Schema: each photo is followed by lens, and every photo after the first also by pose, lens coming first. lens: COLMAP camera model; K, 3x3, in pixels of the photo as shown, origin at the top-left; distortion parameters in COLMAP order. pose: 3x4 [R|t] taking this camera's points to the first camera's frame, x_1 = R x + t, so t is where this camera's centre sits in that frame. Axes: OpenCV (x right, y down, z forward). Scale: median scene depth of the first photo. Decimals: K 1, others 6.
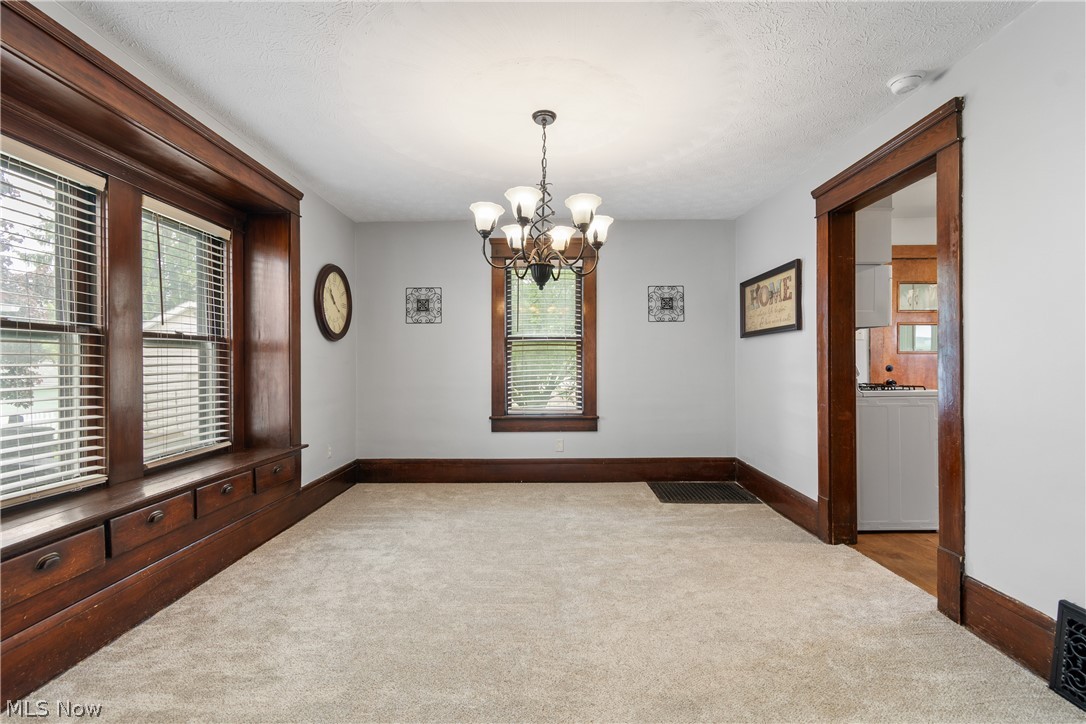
lens RADIAL K [[497.0, 0, 541.8], [0, 497.0, 363.9], [0, 0, 1]] dist [0.003077, 0.000460]
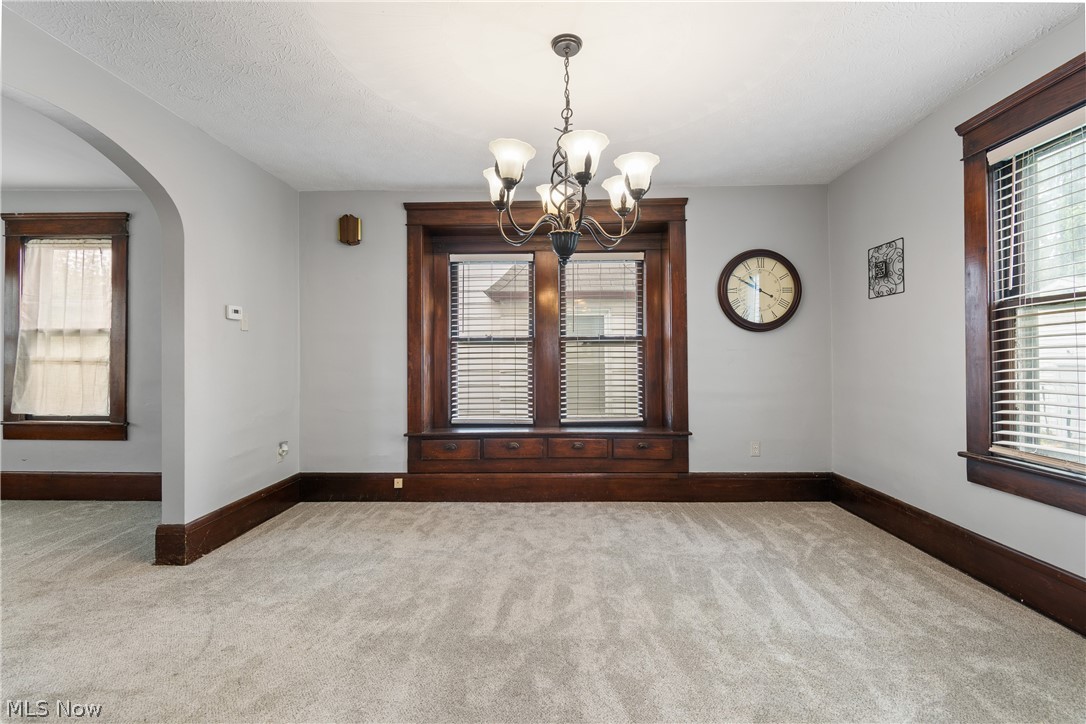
lens RADIAL K [[483.8, 0, 547.6], [0, 483.8, 354.4], [0, 0, 1]] dist [-0.003655, -0.000532]
pose [[-0.019420, -0.004802, -0.999800, 0.559397], [0.004862, 0.999976, -0.004898, -0.000898], [0.999800, -0.004956, -0.019396, 0.715242]]
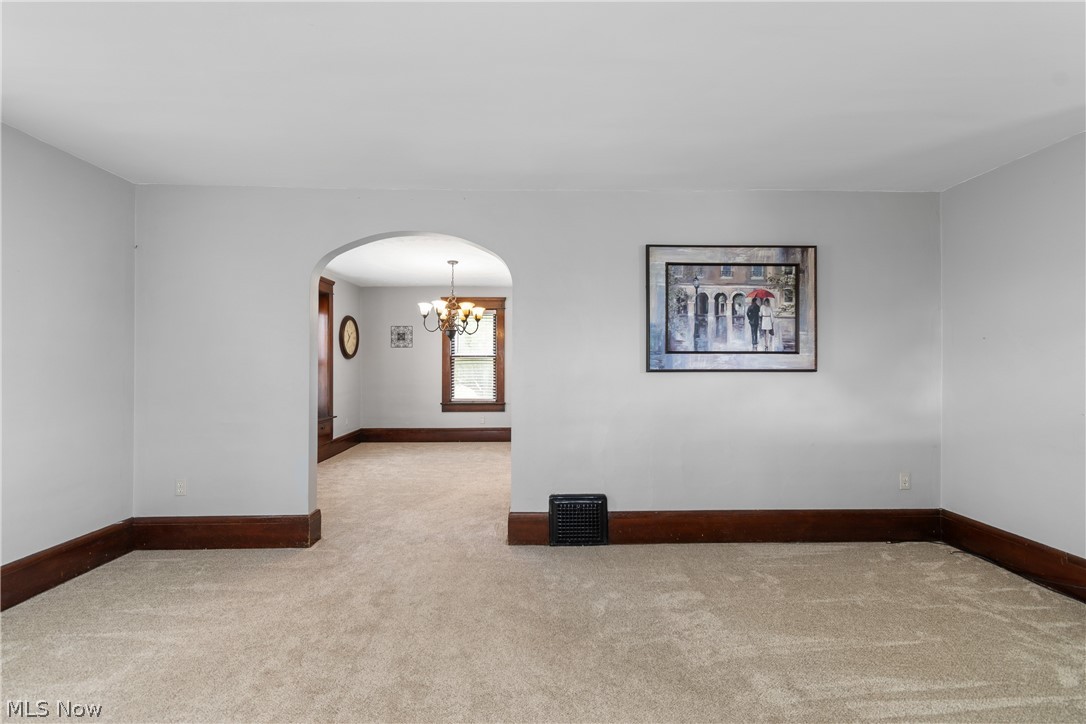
lens RADIAL K [[479.5, 0, 543.0], [0, 479.5, 362.0], [0, 0, 1]] dist [0.000097, -0.000414]
pose [[0.999569, 0.003139, 0.029173, 0.248424], [-0.003056, 0.999991, -0.002898, -0.037313], [-0.029181, 0.002808, 0.999570, -0.816837]]
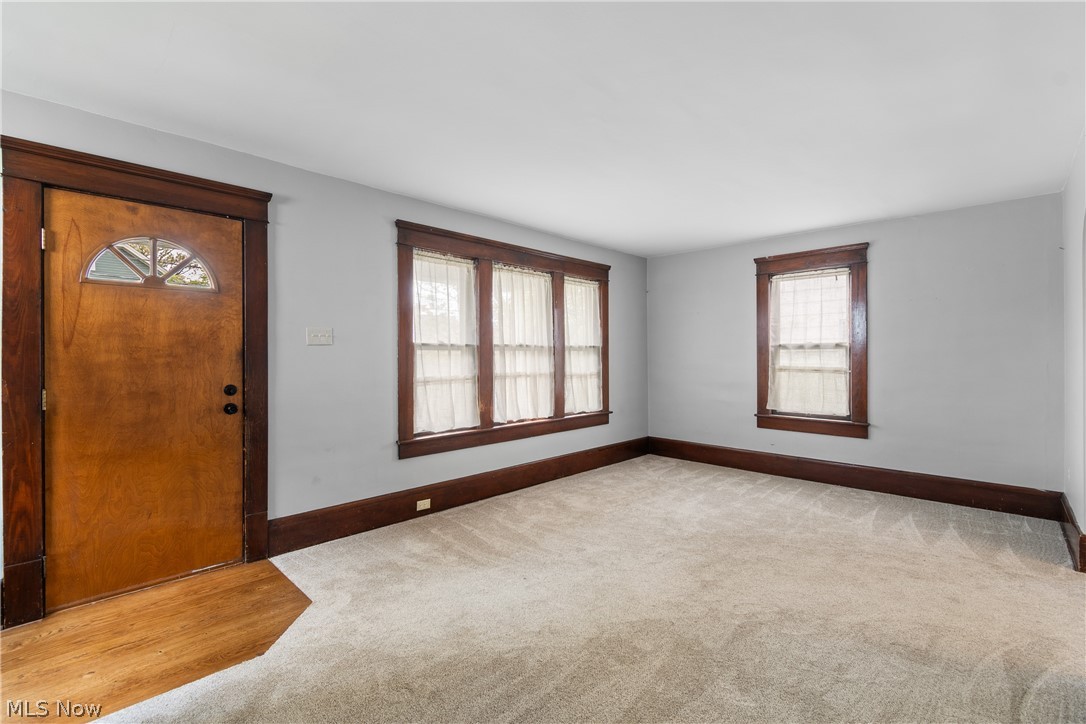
lens RADIAL K [[479.5, 0, 543.0], [0, 479.5, 362.0], [0, 0, 1]] dist [0.000097, -0.000414]
pose [[-0.697514, 0.010461, -0.716495, 0.975648], [0.007800, 0.999945, 0.007006, -0.032714], [0.716529, -0.000702, -0.697557, 0.027852]]
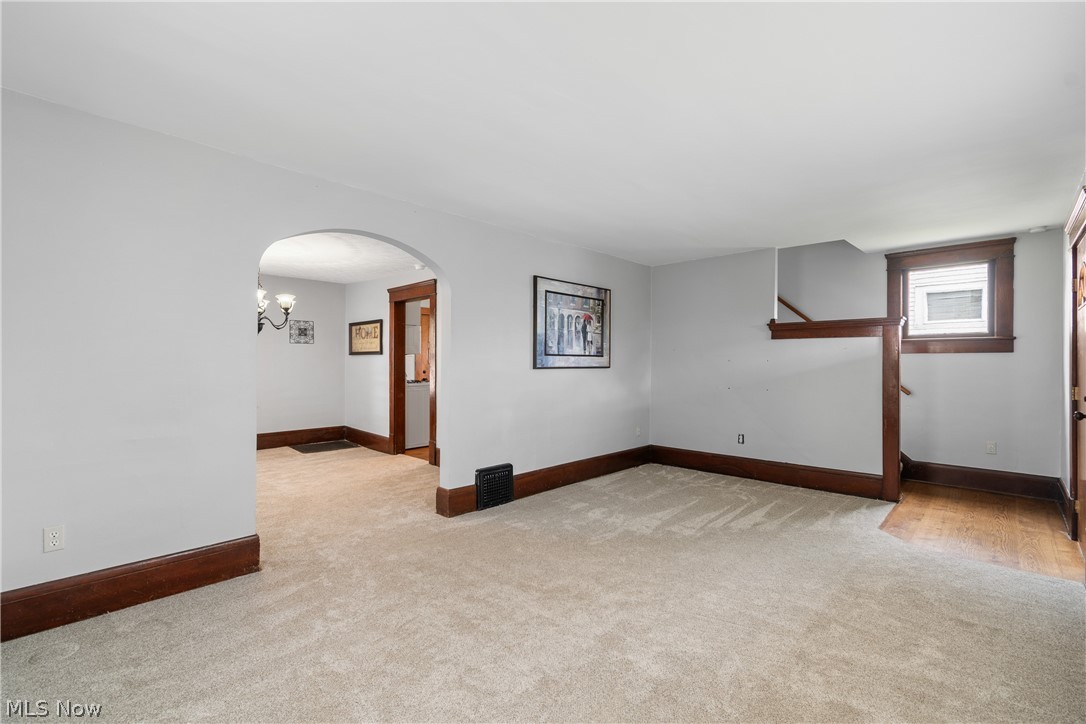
lens RADIAL K [[485.0, 0, 546.7], [0, 485.0, 361.8], [0, 0, 1]] dist [0.001028, -0.000420]
pose [[0.687327, 0.007141, 0.726313, -0.427922], [-0.007505, 0.999968, -0.002730, -0.036428], [-0.726310, -0.003574, 0.687358, -0.798146]]
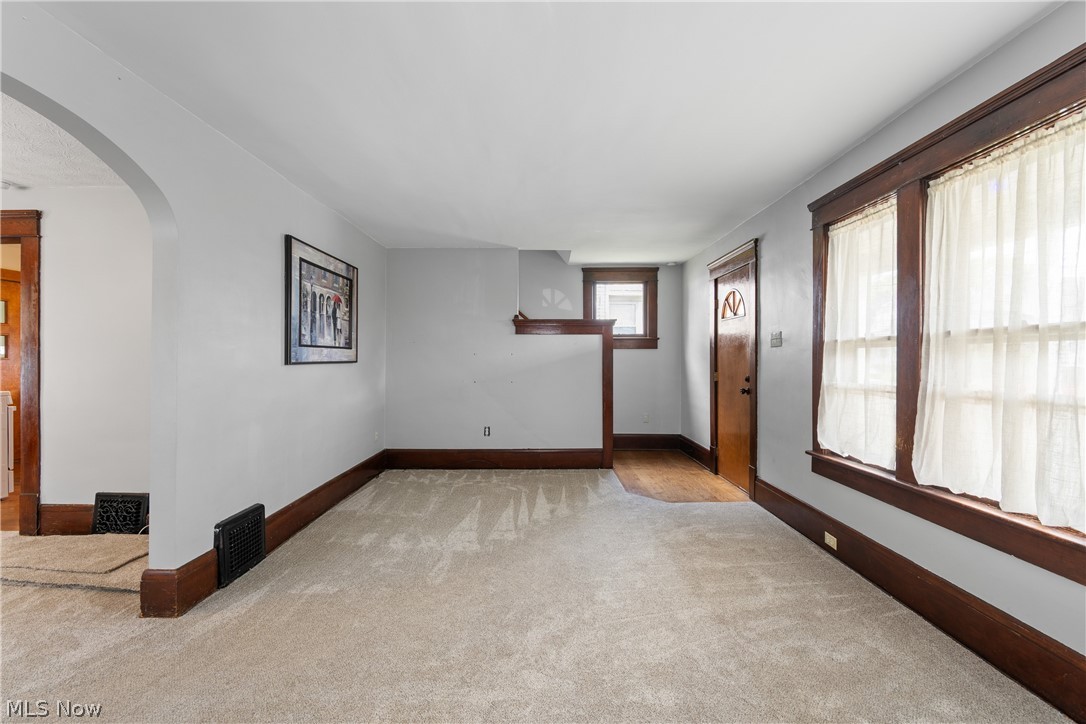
lens RADIAL K [[477.4, 0, 542.5], [0, 477.4, 357.5], [0, 0, 1]] dist [0.001806, -0.000010]
pose [[0.000271, 0.004795, 0.999988, -0.425937], [-0.002785, 0.999985, -0.004795, -0.031989], [-0.999996, -0.002783, 0.000284, -0.380642]]
